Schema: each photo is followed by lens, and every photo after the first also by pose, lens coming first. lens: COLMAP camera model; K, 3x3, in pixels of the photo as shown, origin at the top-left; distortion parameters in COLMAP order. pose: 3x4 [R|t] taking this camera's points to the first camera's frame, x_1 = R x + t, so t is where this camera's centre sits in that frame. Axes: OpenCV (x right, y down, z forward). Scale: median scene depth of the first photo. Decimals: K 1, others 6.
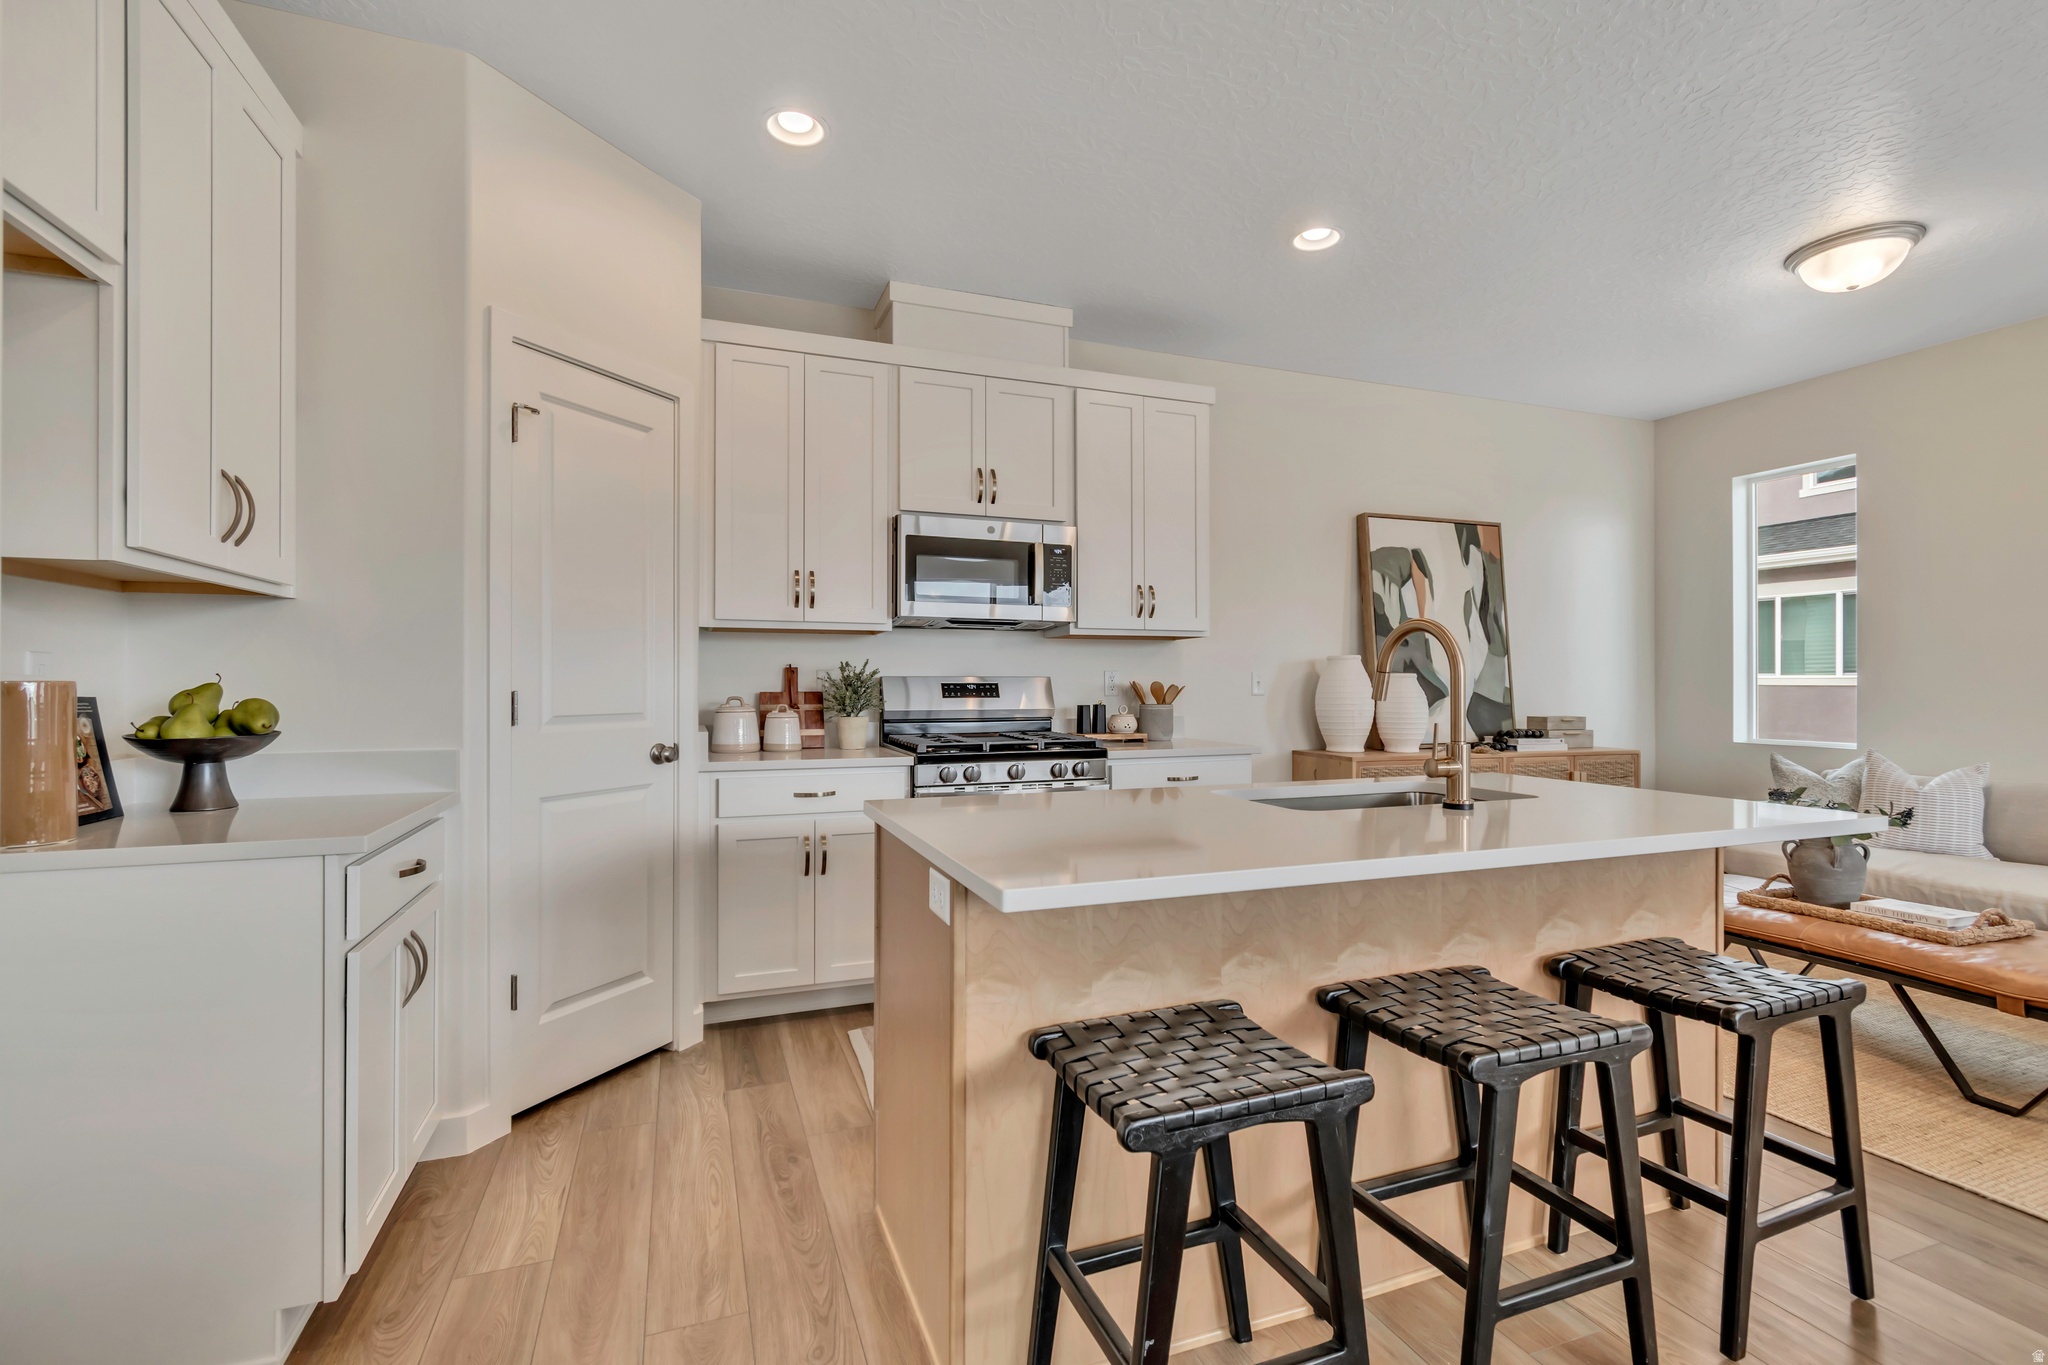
lens RADIAL K [[910.2, 0, 1028.8], [0, 910.2, 679.9], [0, 0, 1]] dist [0.004288, -0.002408]
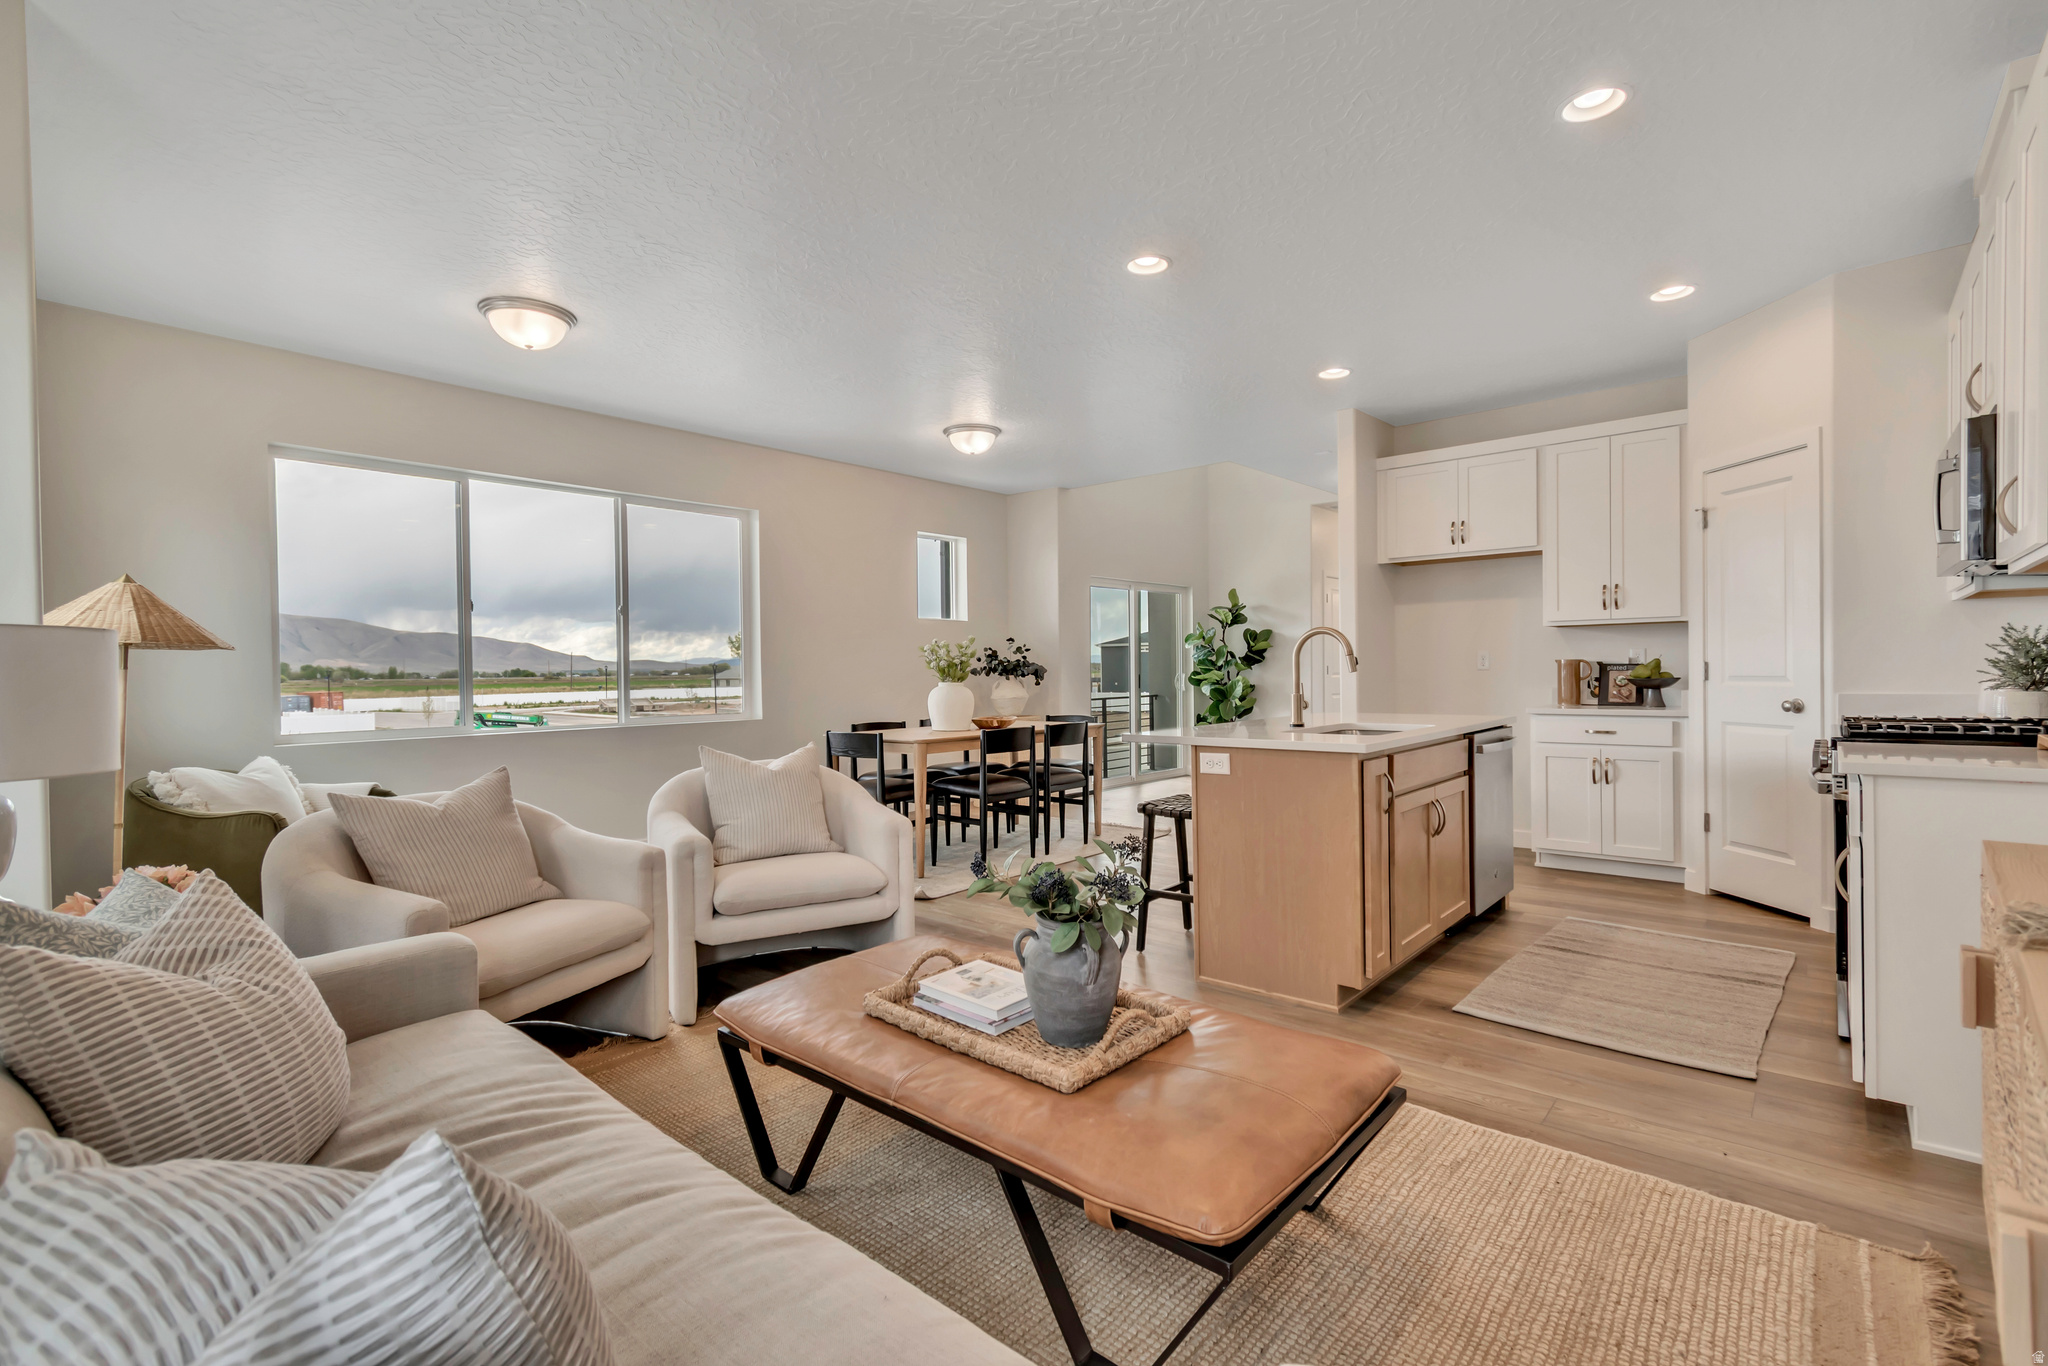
lens RADIAL K [[910.2, 0, 1042.5], [0, 910.2, 674.5], [0, 0, 1]] dist [0.004288, -0.002408]
pose [[-0.878002, 0.015934, -0.478392, 0.965050], [0.017258, 0.999850, 0.001629, 0.007456], [0.478347, -0.006825, -0.878145, 1.253158]]
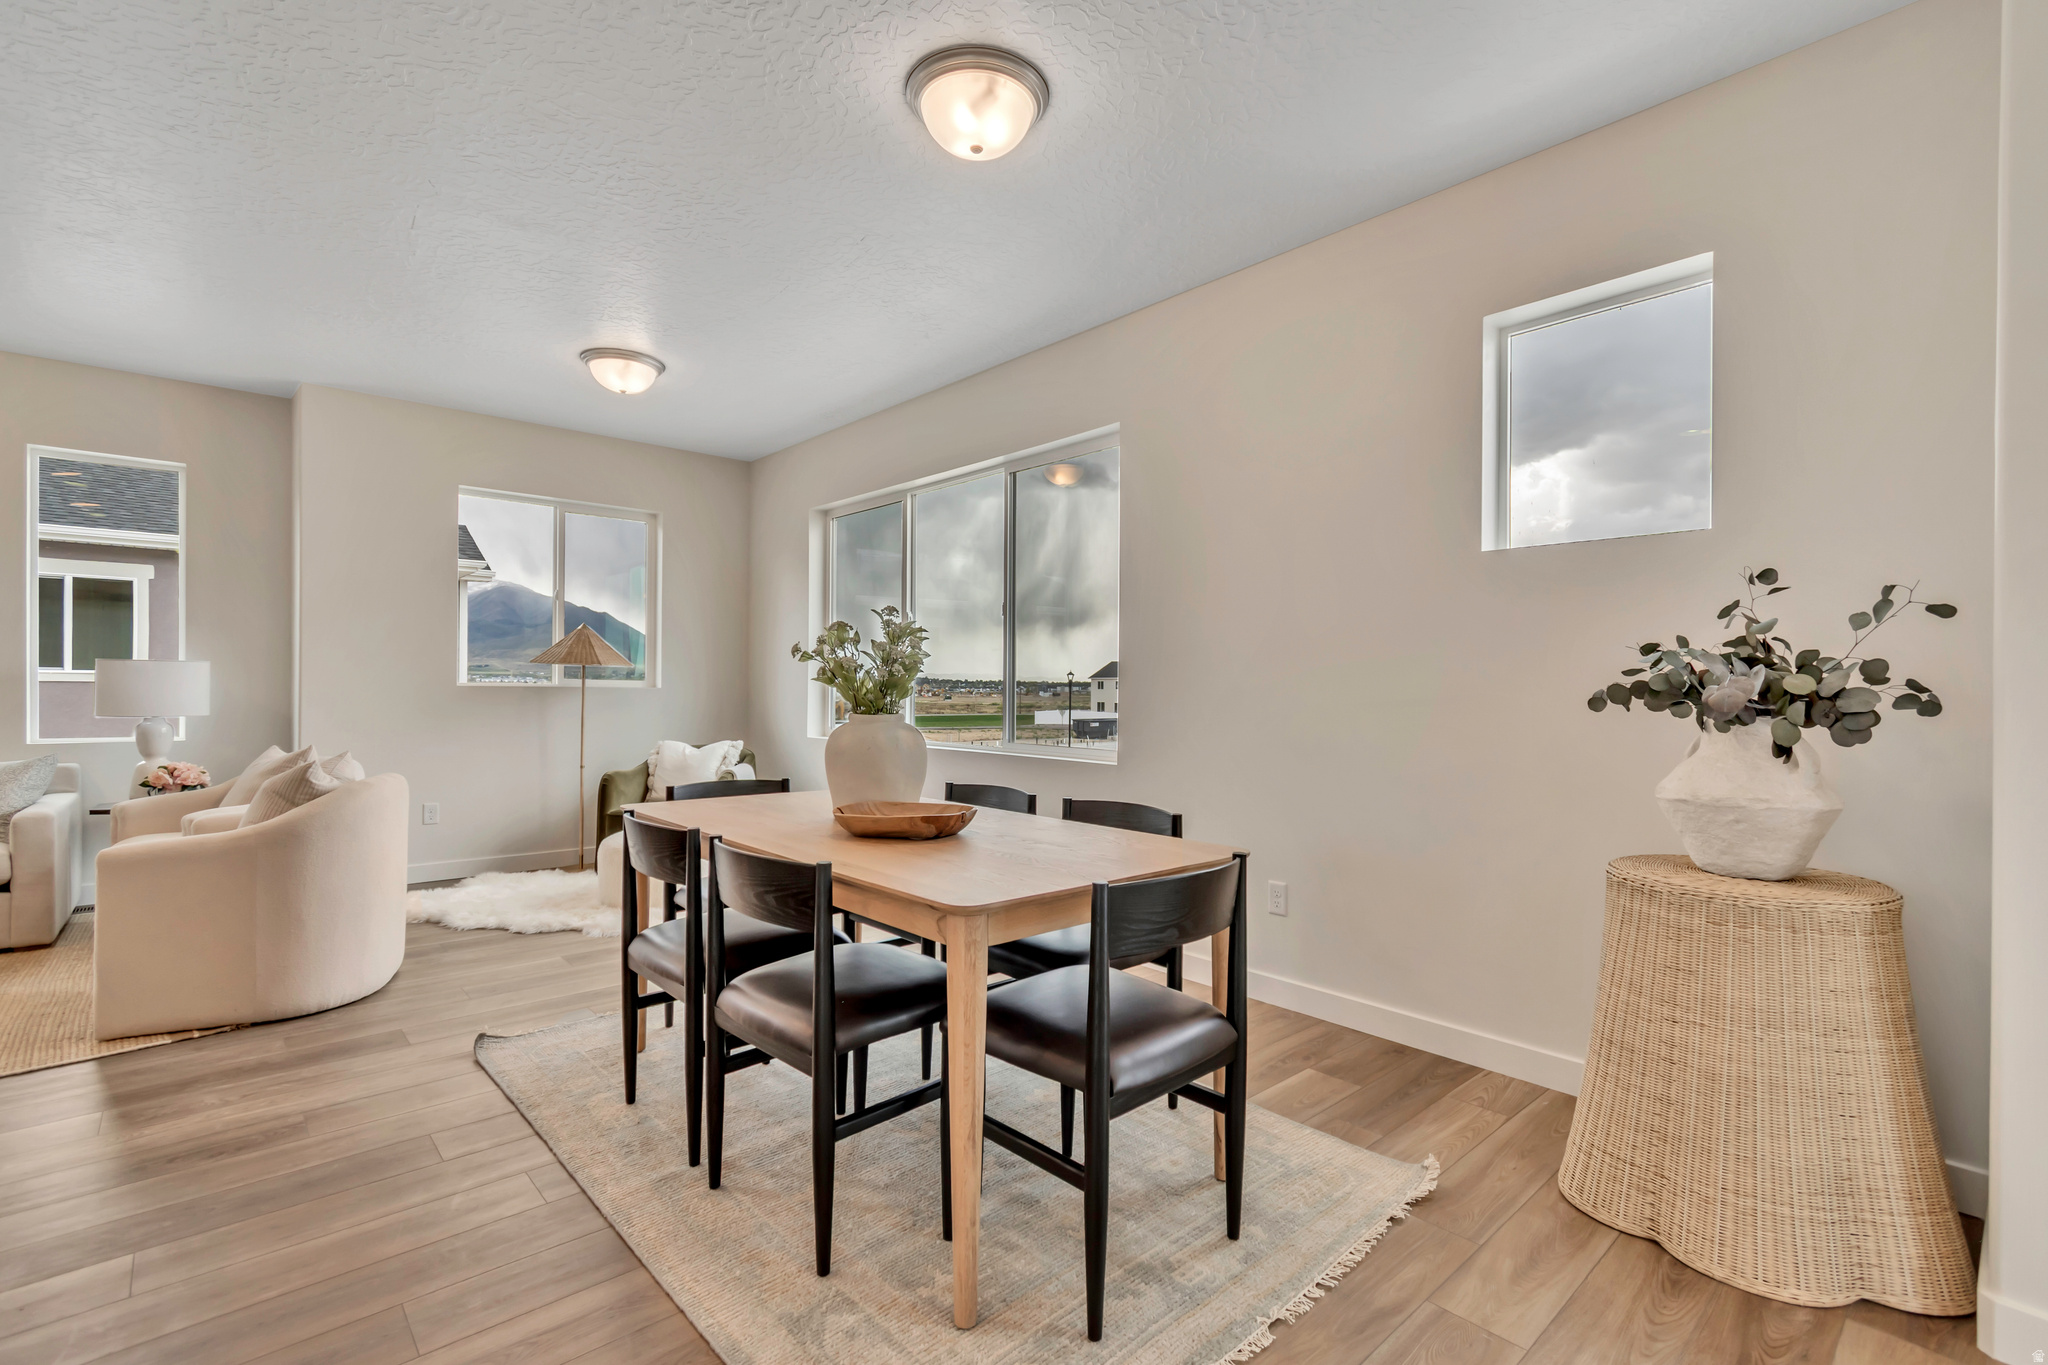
lens RADIAL K [[910.2, 0, 1024.0], [0, 910.2, 695.4], [0, 0, 1]] dist [0.004288, -0.002408]
pose [[-0.367543, -0.010243, 0.929950, -0.320081], [-0.013886, 0.999888, 0.005526, 0.000596], [-0.929903, -0.010882, -0.367644, -0.012817]]
